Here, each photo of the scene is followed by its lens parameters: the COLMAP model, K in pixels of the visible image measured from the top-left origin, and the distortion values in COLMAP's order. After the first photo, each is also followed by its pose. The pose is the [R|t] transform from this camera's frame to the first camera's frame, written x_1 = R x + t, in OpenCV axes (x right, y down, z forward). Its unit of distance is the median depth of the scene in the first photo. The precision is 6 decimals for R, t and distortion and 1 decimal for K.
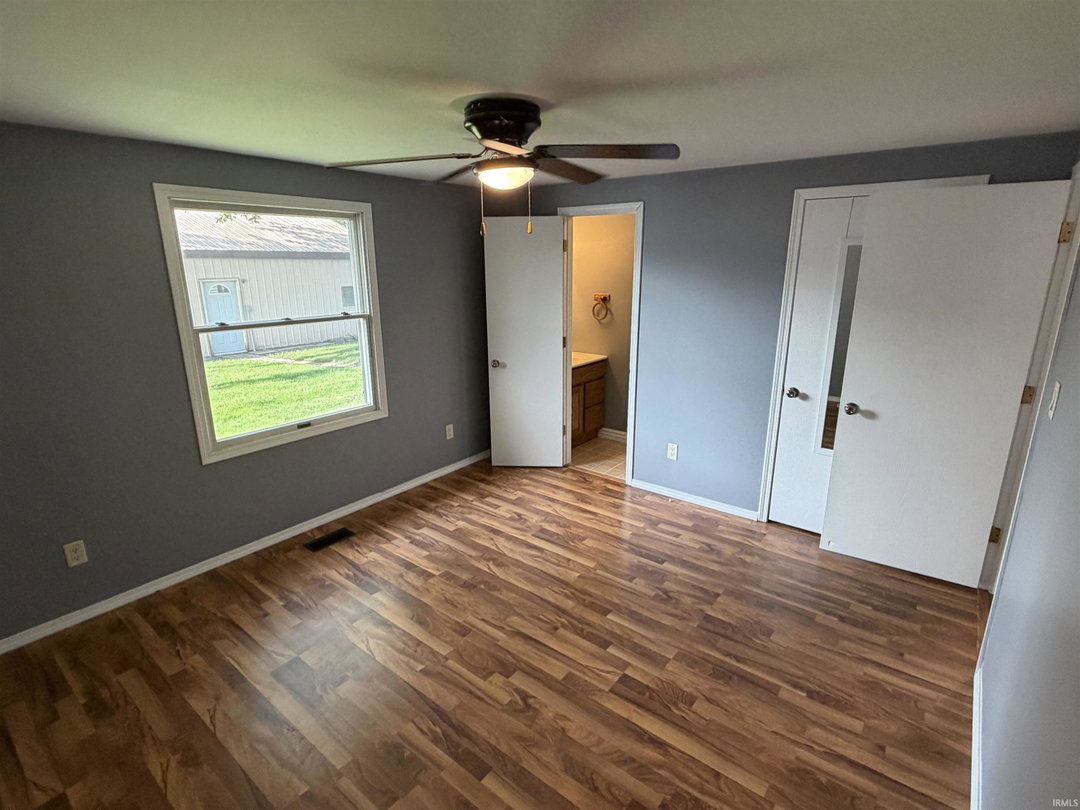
lens RADIAL K [[542.4, 0, 540.0], [0, 542.4, 405.0], [0, 0, 1]] dist [-0.000504, -0.000677]
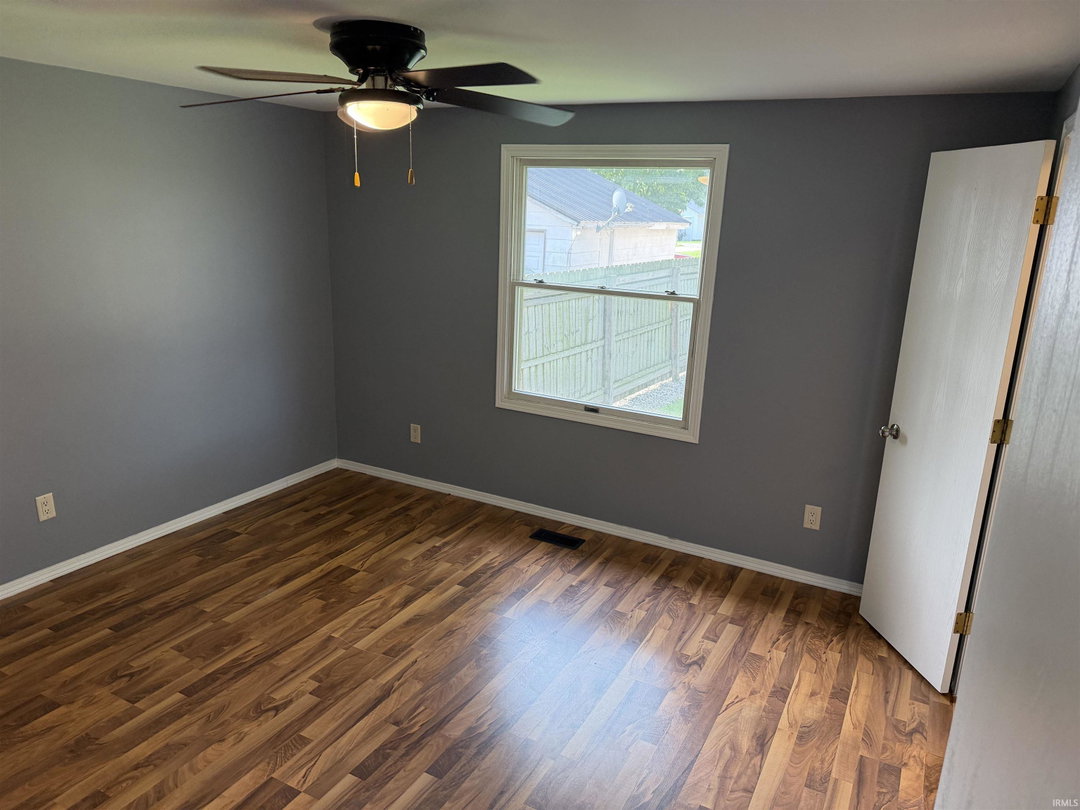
lens RADIAL K [[754.6, 0, 540.0], [0, 754.6, 405.0], [0, 0, 1]] dist [0.096067, -0.132023]
pose [[0.175939, 0.262922, -0.948640, 0.732375], [-0.291554, 0.934353, 0.204889, -0.202156], [0.940235, 0.240532, 0.241045, 0.652762]]
